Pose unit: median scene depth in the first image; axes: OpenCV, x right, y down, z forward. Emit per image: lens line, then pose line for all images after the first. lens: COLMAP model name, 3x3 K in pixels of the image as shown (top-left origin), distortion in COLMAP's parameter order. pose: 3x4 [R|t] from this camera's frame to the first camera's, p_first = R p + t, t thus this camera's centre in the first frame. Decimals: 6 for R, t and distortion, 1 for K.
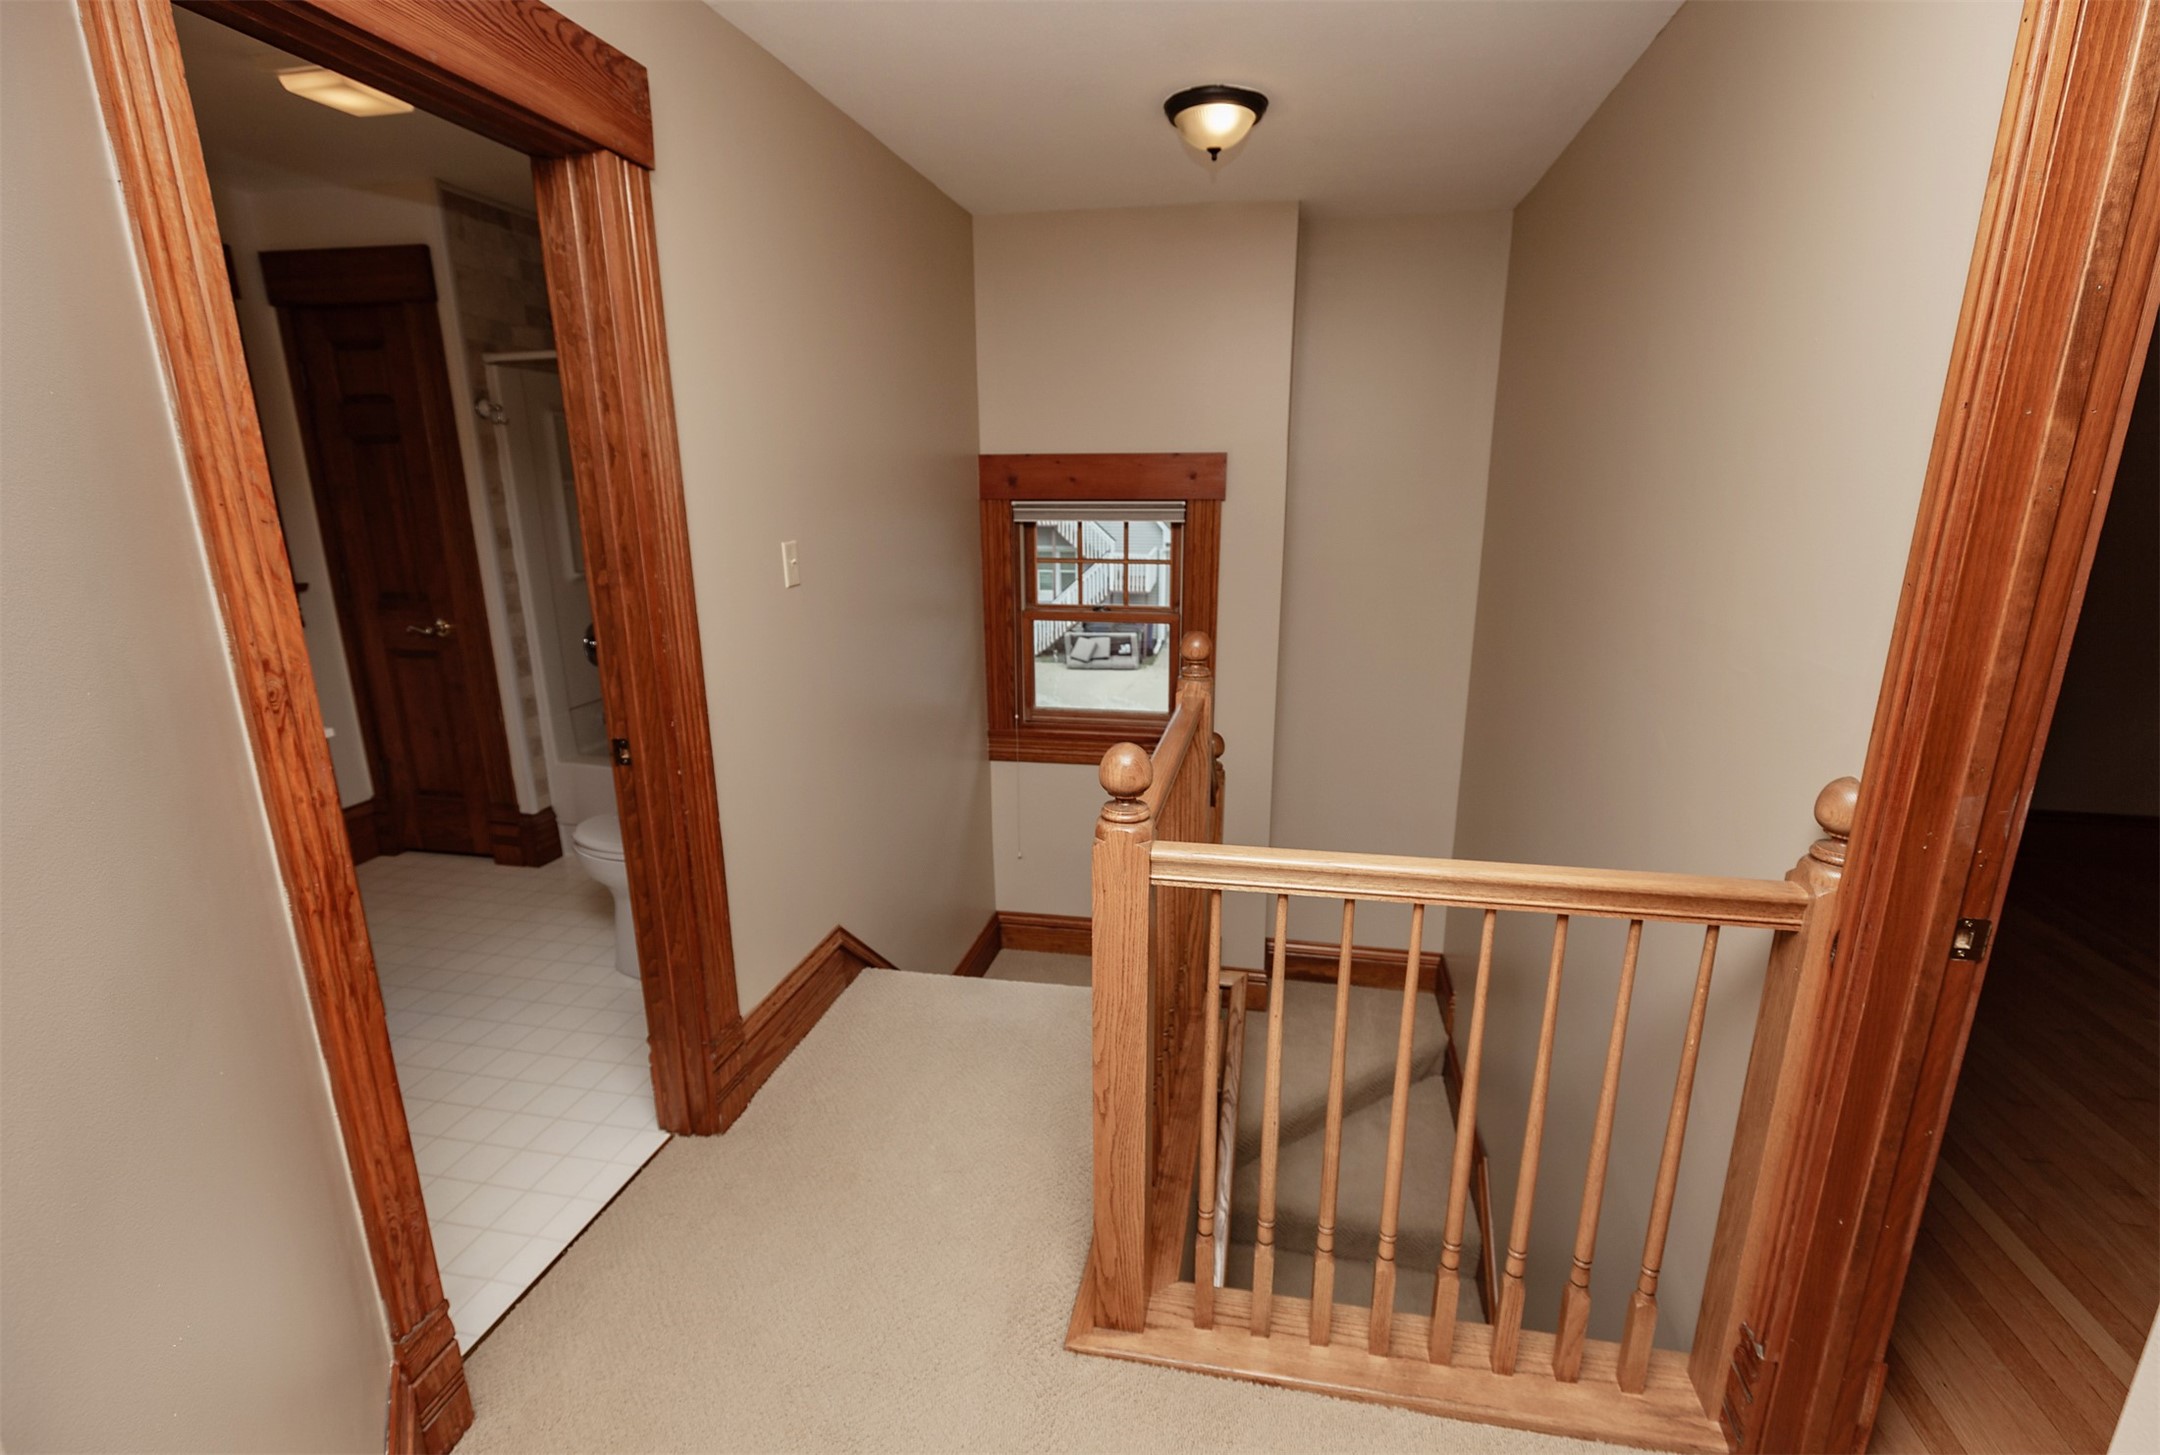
lens RADIAL K [[974.9, 0, 1096.8], [0, 974.9, 730.3], [0, 0, 1]] dist [-0.004512, 0.002177]
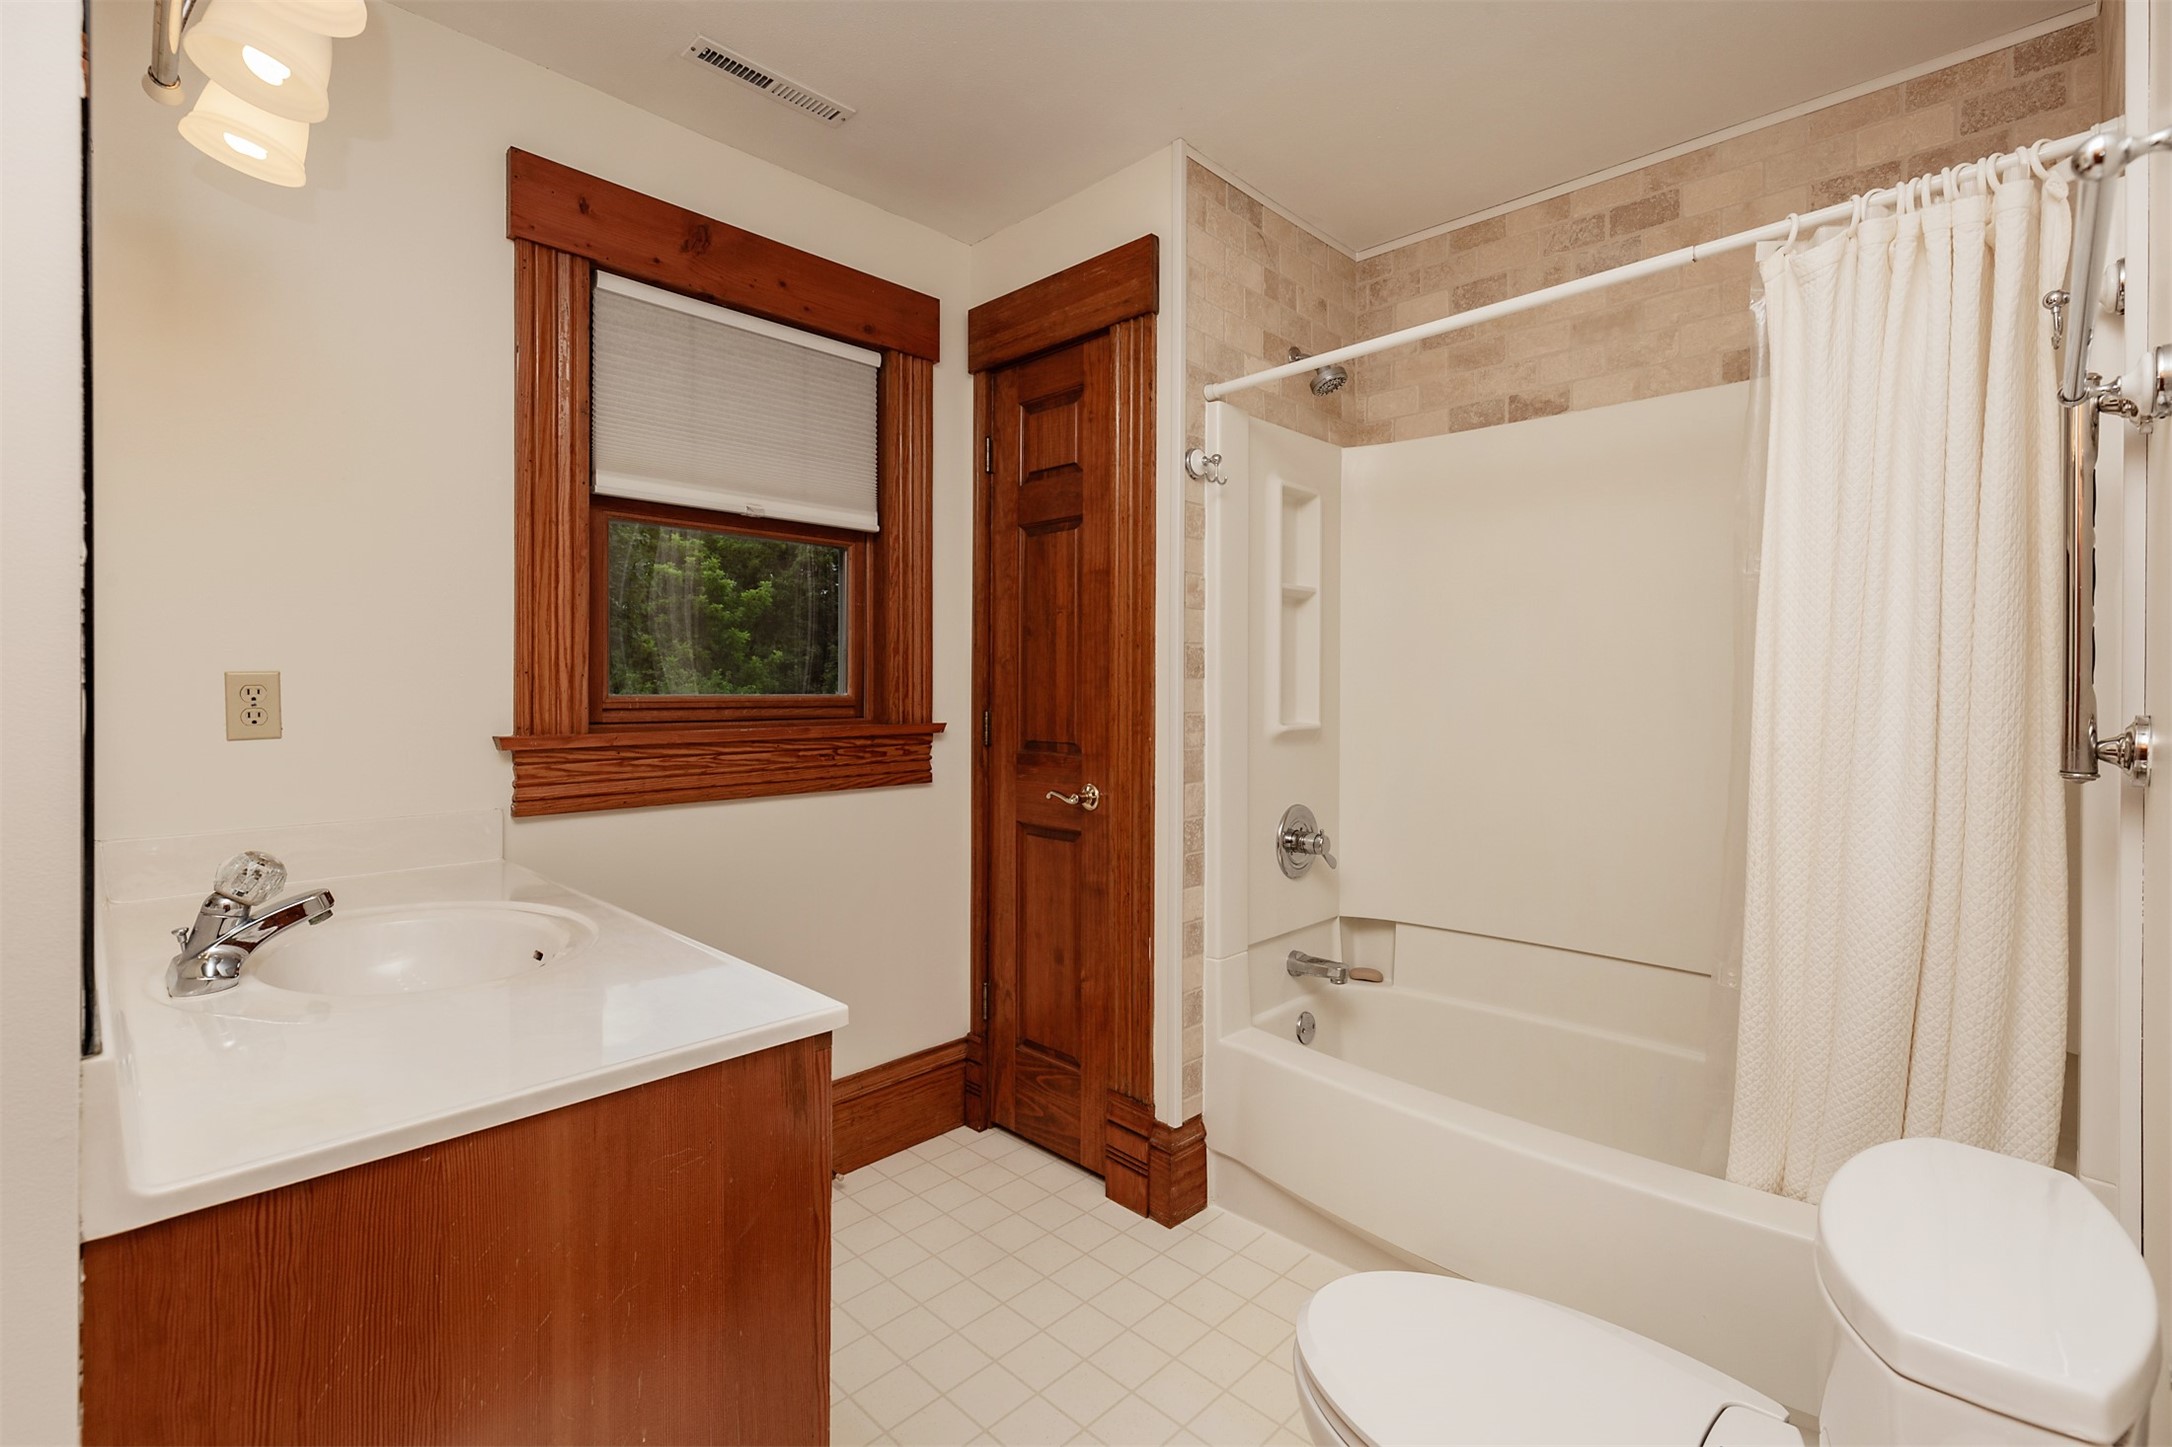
lens RADIAL K [[980.3, 0, 1089.3], [0, 980.3, 706.3], [0, 0, 1]] dist [-0.004512, 0.002177]
pose [[0.831461, 0.015546, -0.555365, -0.302487], [-0.148992, 0.969233, -0.195931, -0.034552], [0.535232, 0.245654, 0.808196, 0.443678]]
